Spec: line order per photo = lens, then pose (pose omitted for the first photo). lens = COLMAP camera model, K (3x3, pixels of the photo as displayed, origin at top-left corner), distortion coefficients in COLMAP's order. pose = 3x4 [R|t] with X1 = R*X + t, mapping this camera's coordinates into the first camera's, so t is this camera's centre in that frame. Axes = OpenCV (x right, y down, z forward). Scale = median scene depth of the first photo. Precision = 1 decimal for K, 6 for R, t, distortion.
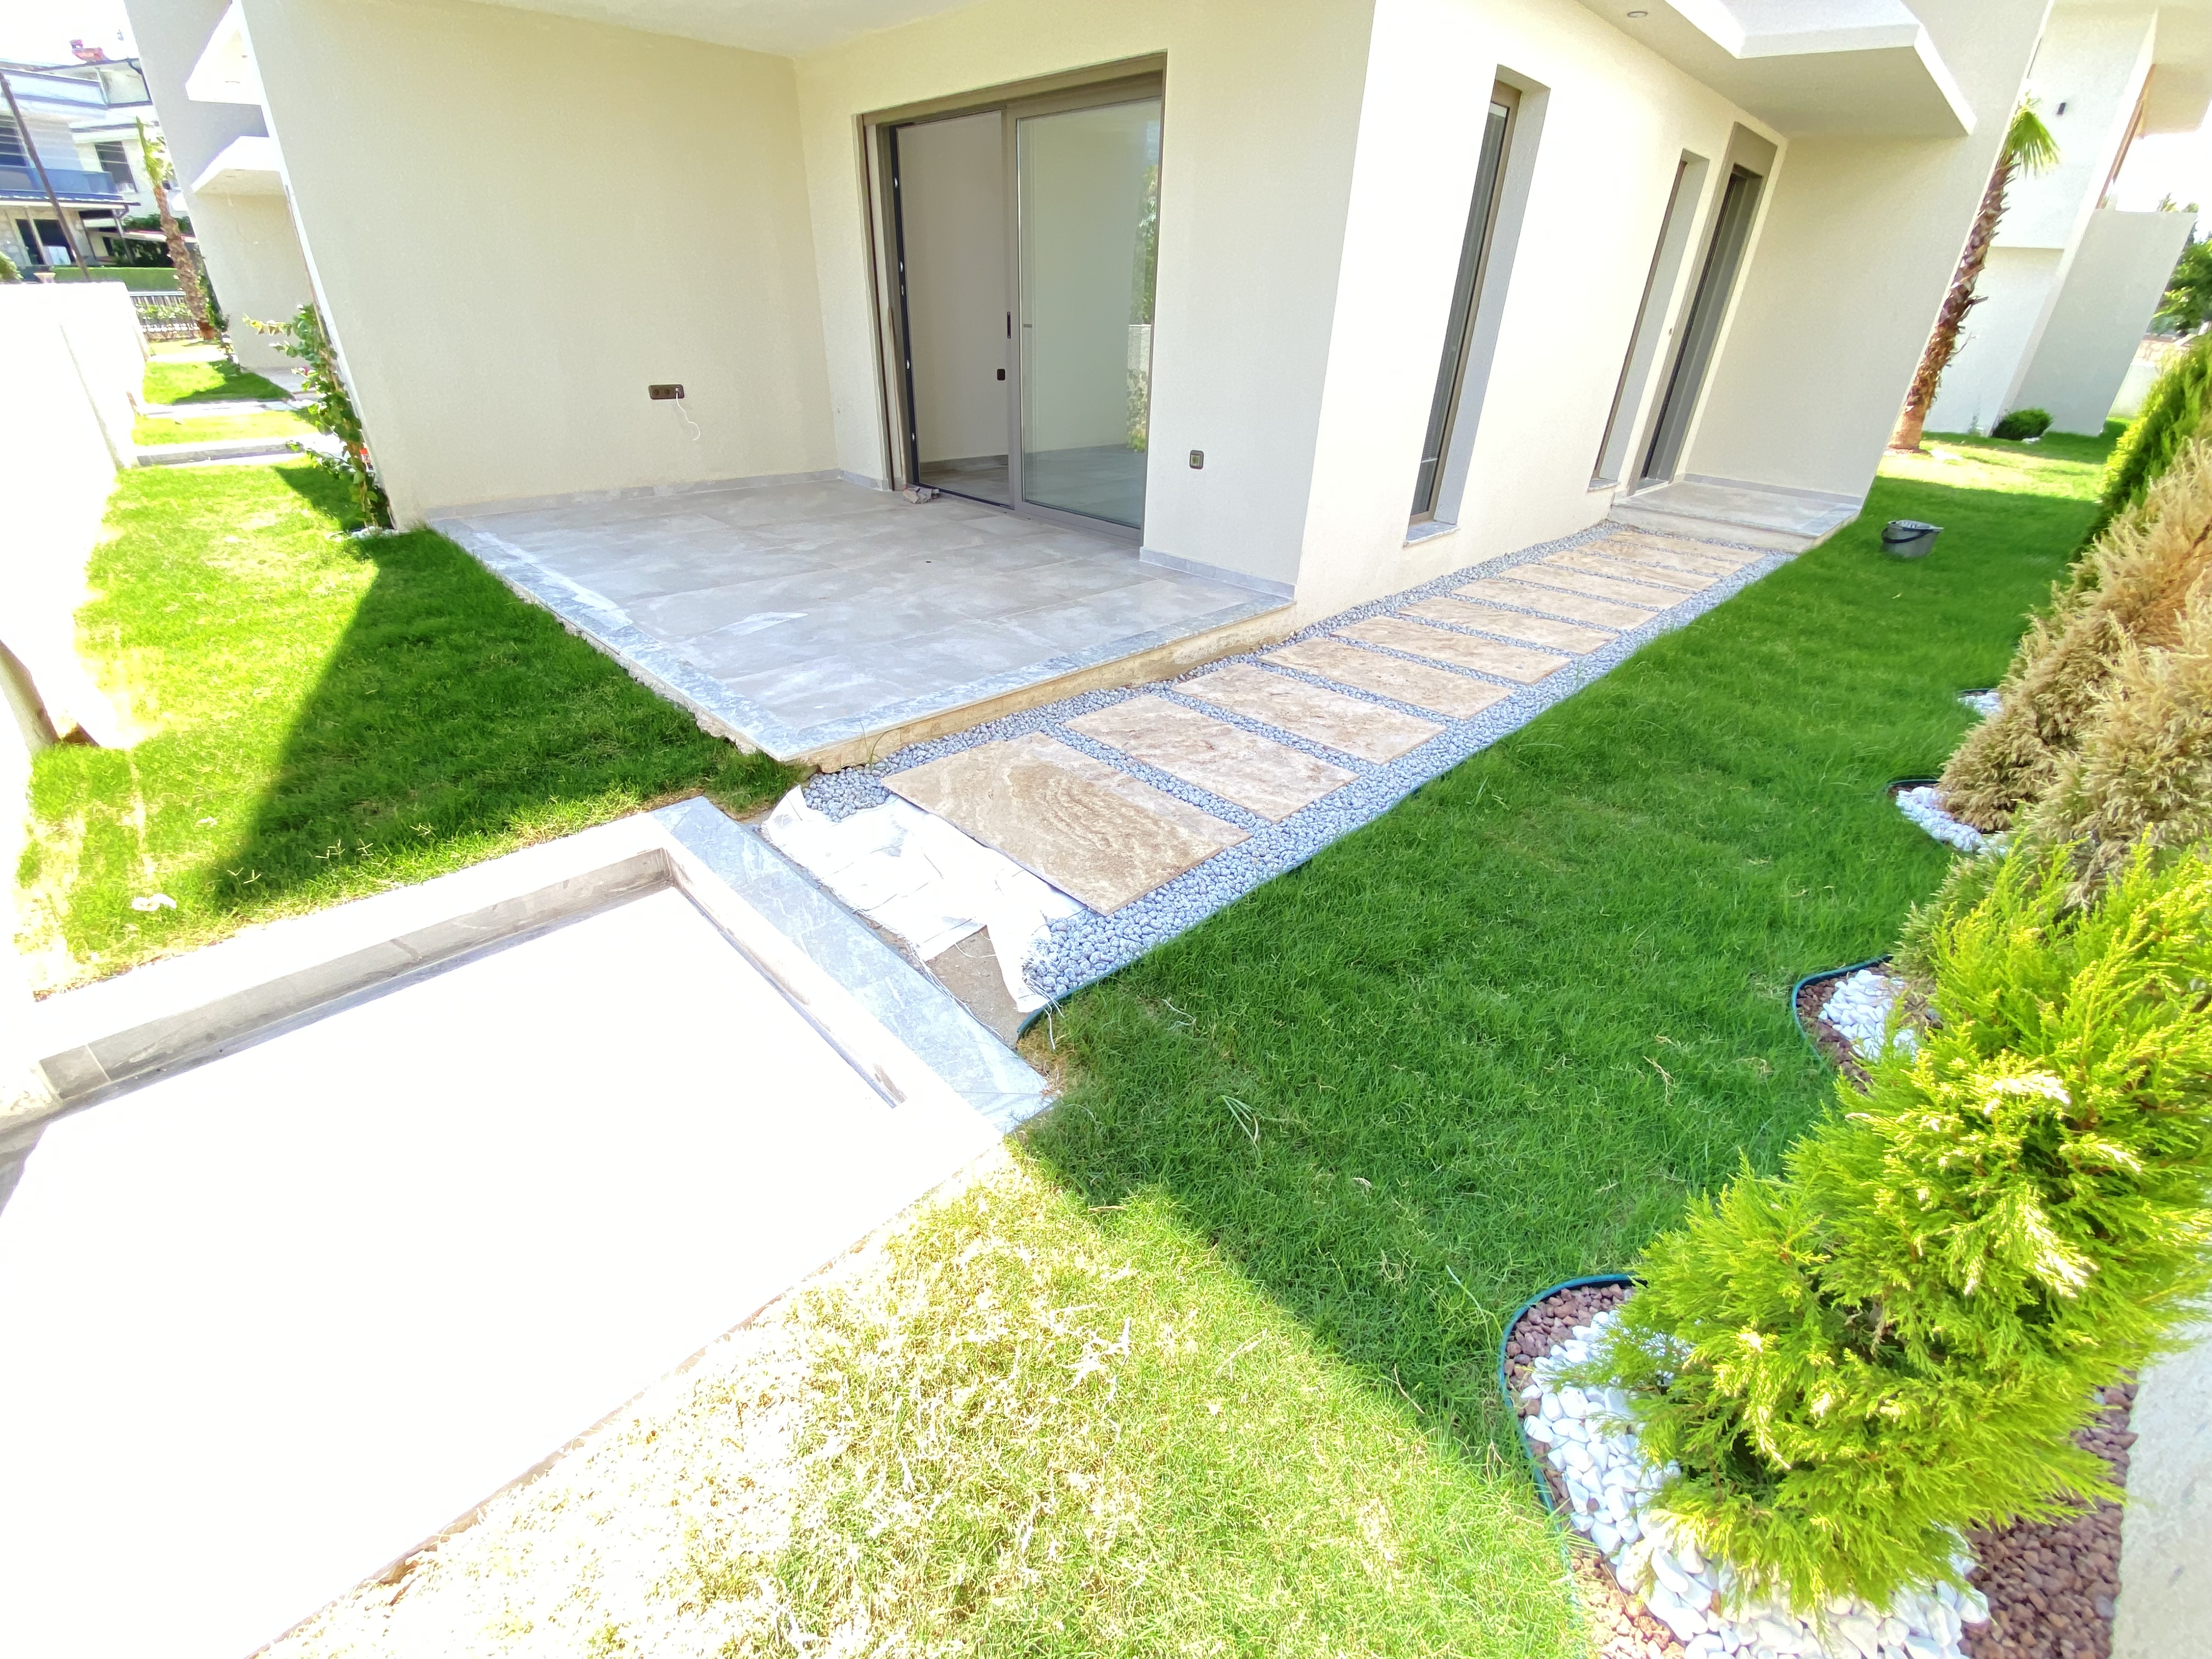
lens RADIAL K [[898.0, 0, 1102.8], [0, 898.0, 827.4], [0, 0, 1]] dist [0.018010, -0.019262]
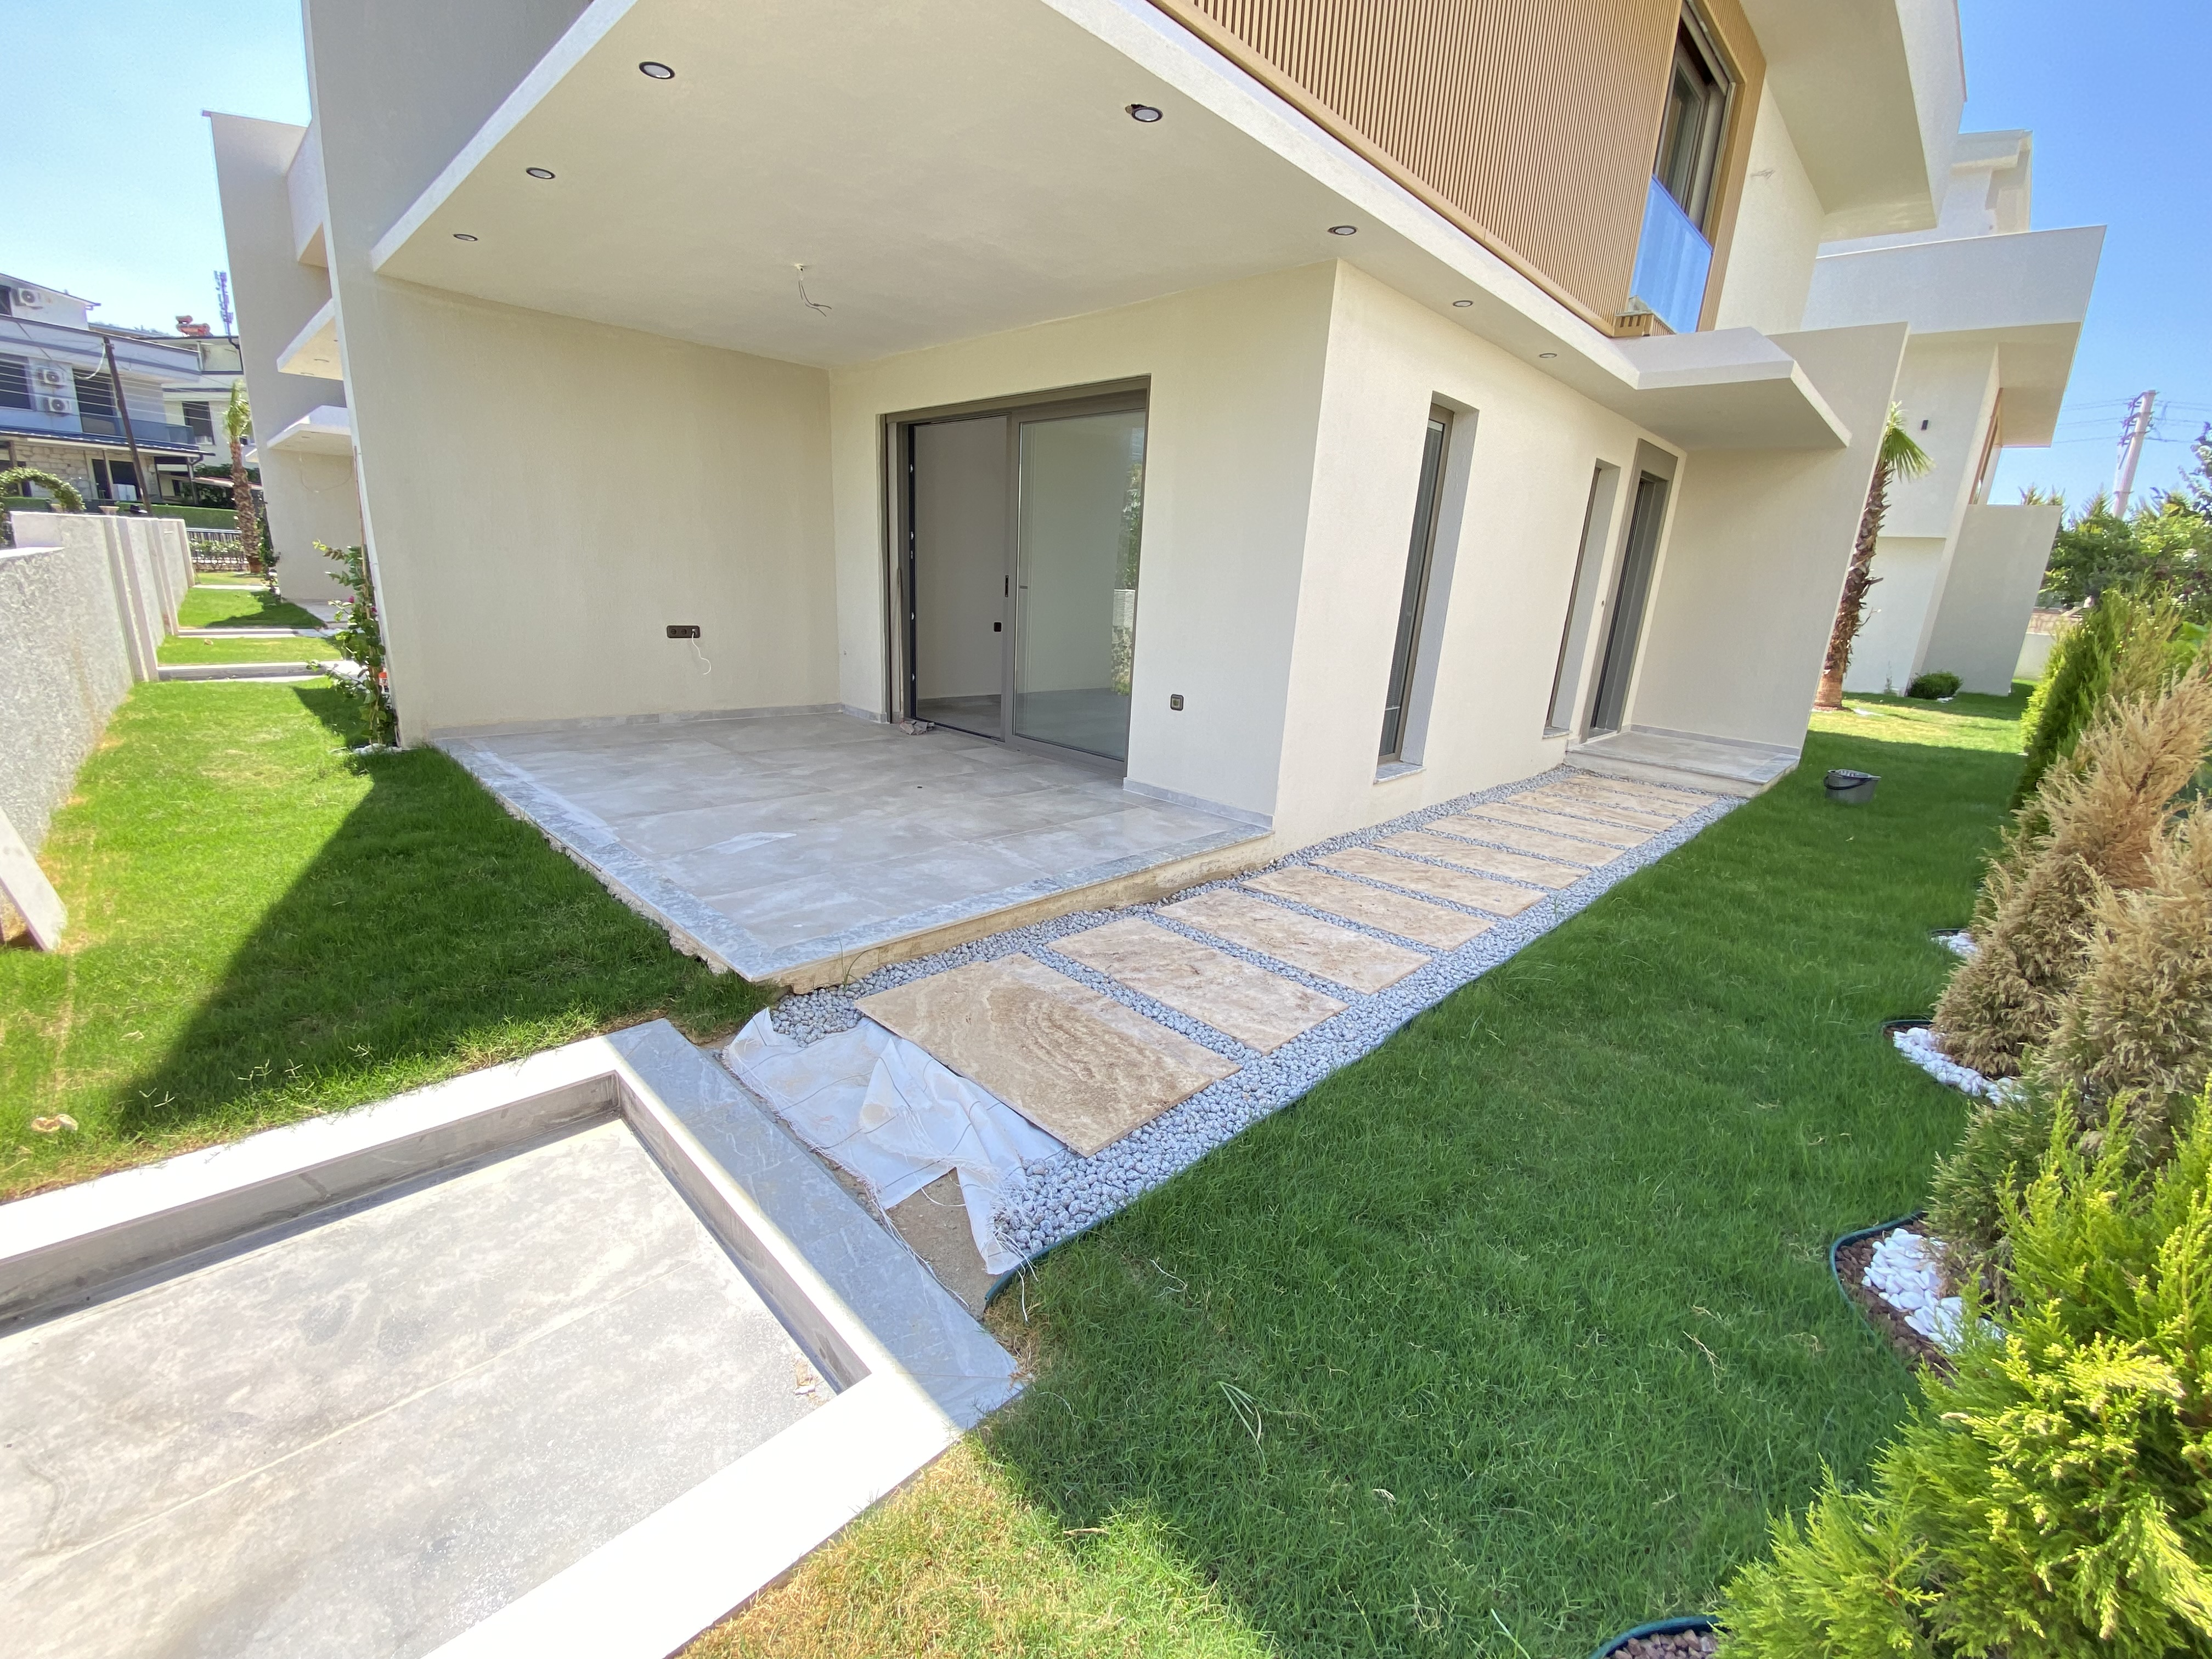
lens RADIAL K [[892.0, 0, 1102.8], [0, 892.0, 831.6], [0, 0, 1]] dist [0.029115, -0.024580]
pose [[0.999594, 0.020122, 0.020184, -0.003391], [-0.014667, 0.970403, -0.241047, -0.002495], [-0.024437, 0.240653, 0.970304, 0.011529]]
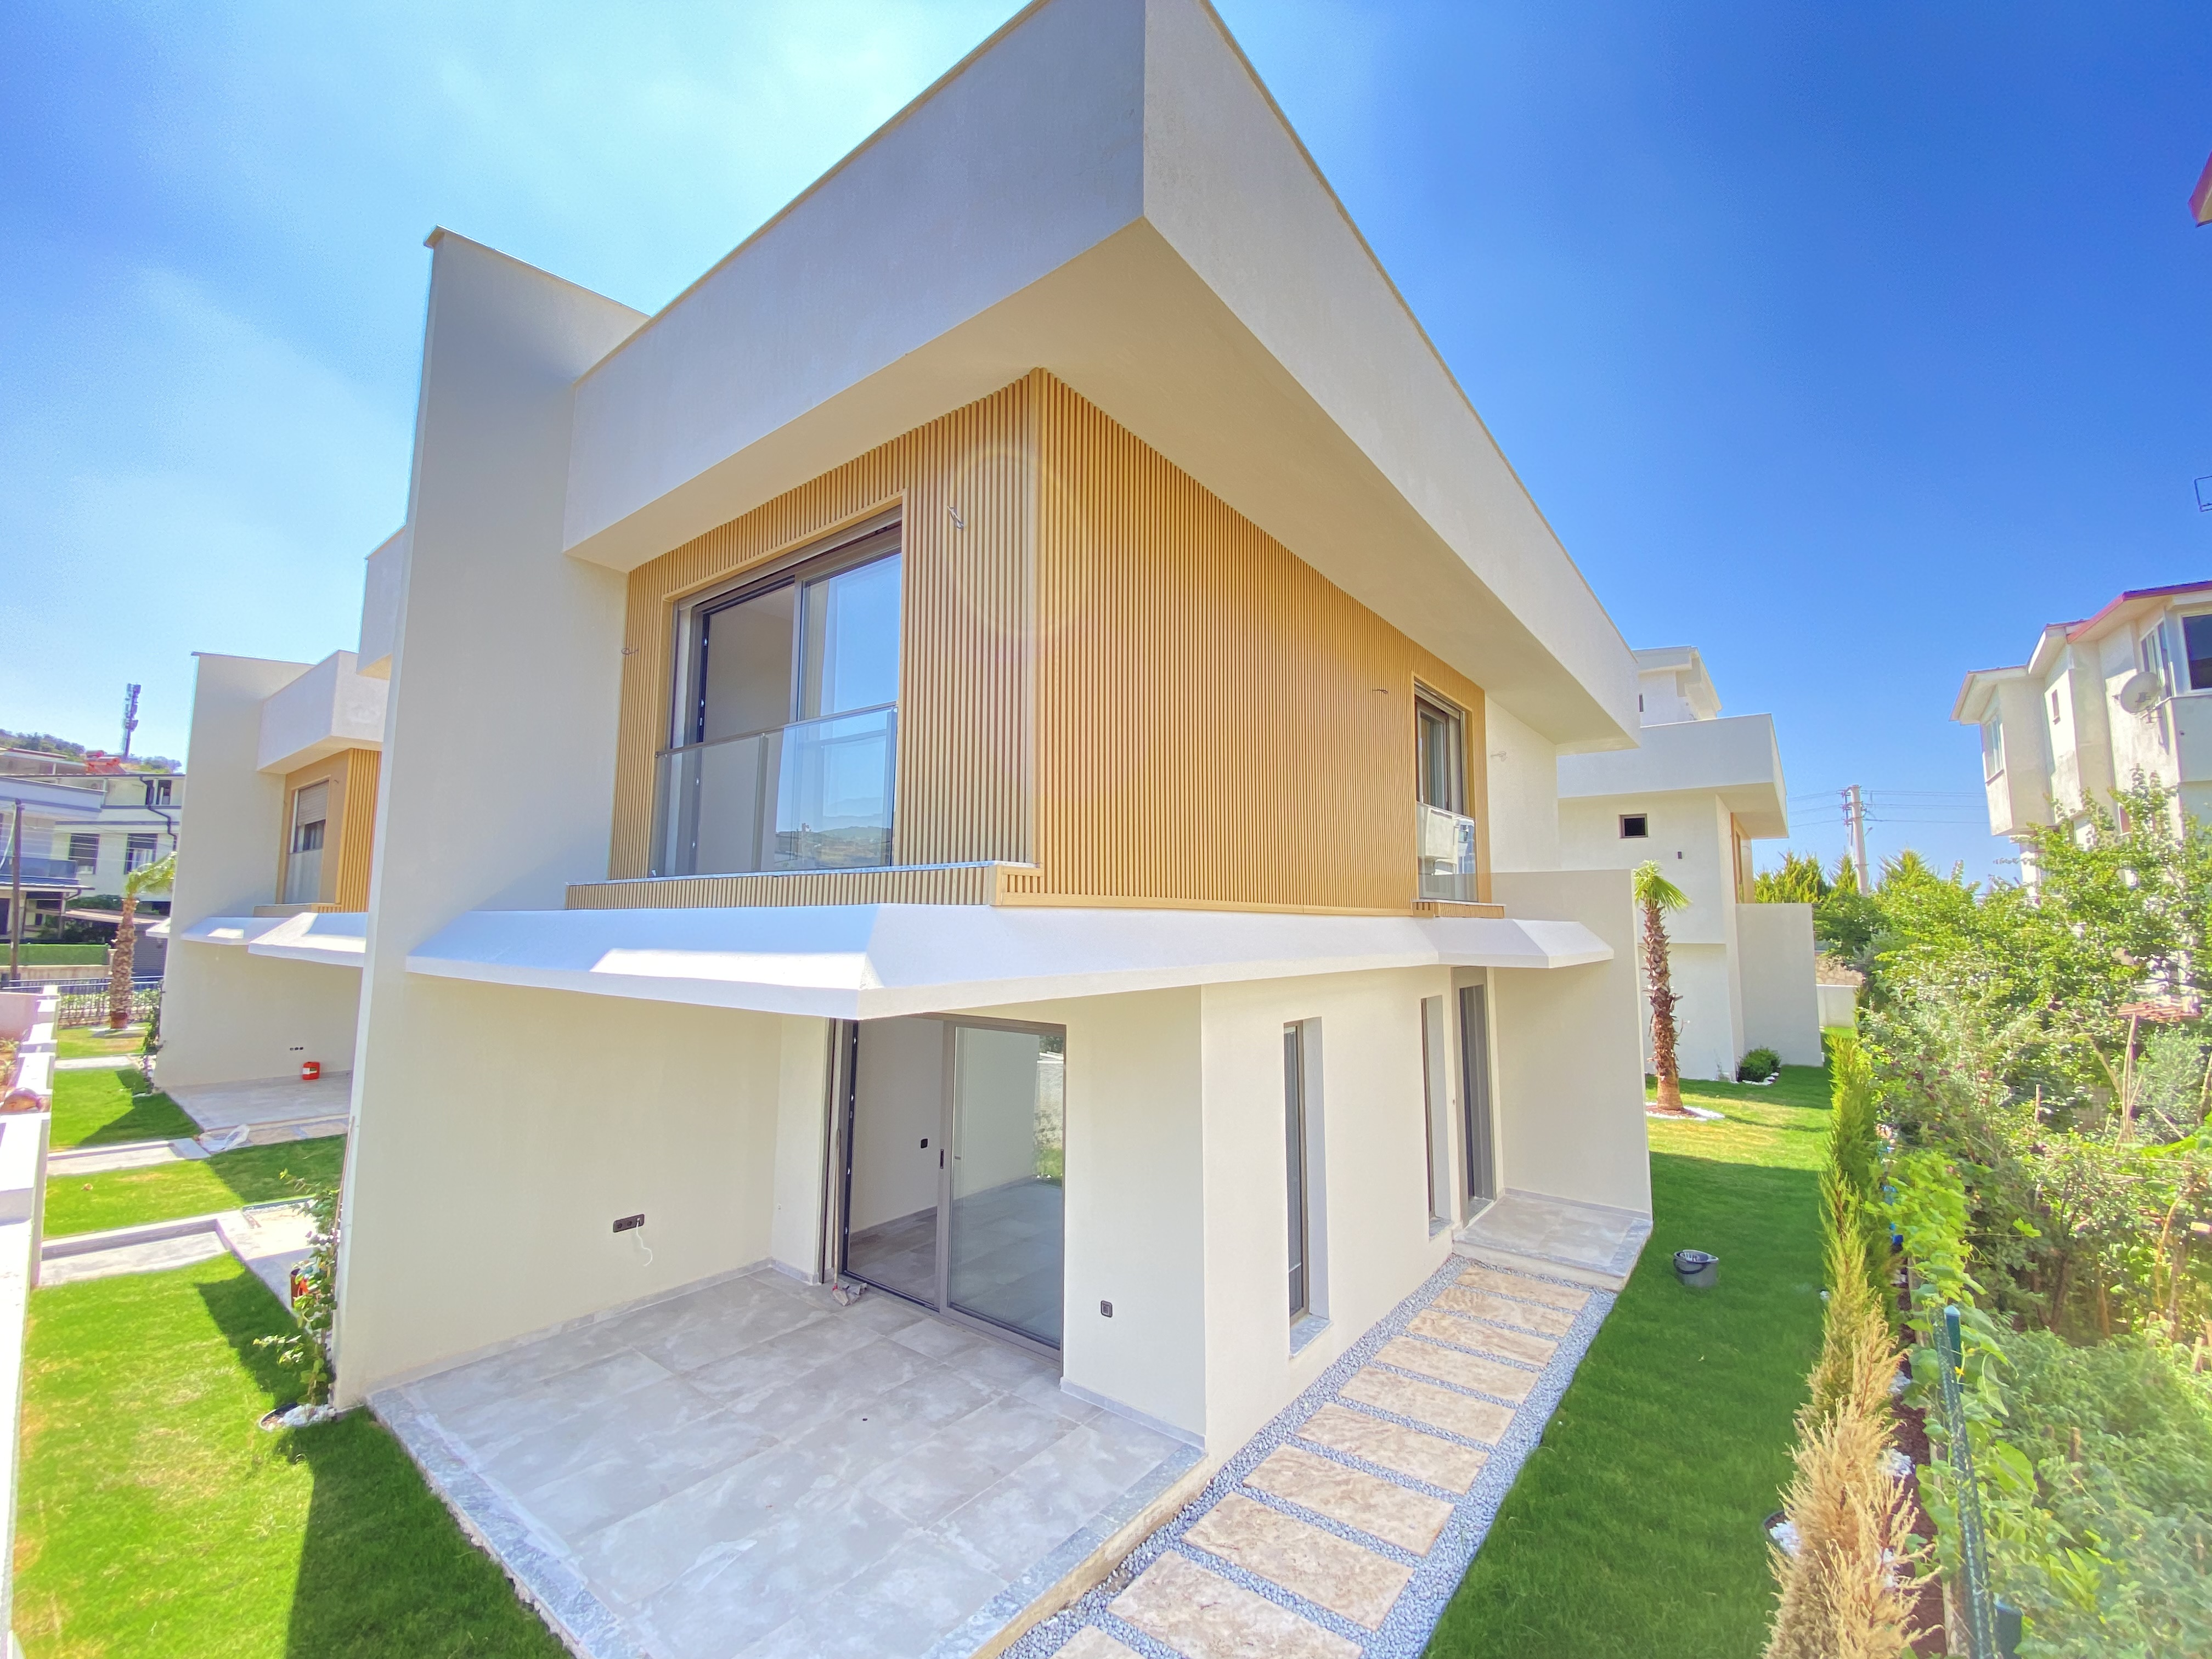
lens RADIAL K [[902.3, 0, 1101.6], [0, 902.3, 823.2], [0, 0, 1]] dist [0.014787, -0.018164]
pose [[0.991878, -0.009606, 0.126832, -0.055724], [0.082136, 0.809742, -0.581009, -0.278323], [-0.097120, 0.586708, 0.803954, -0.393536]]
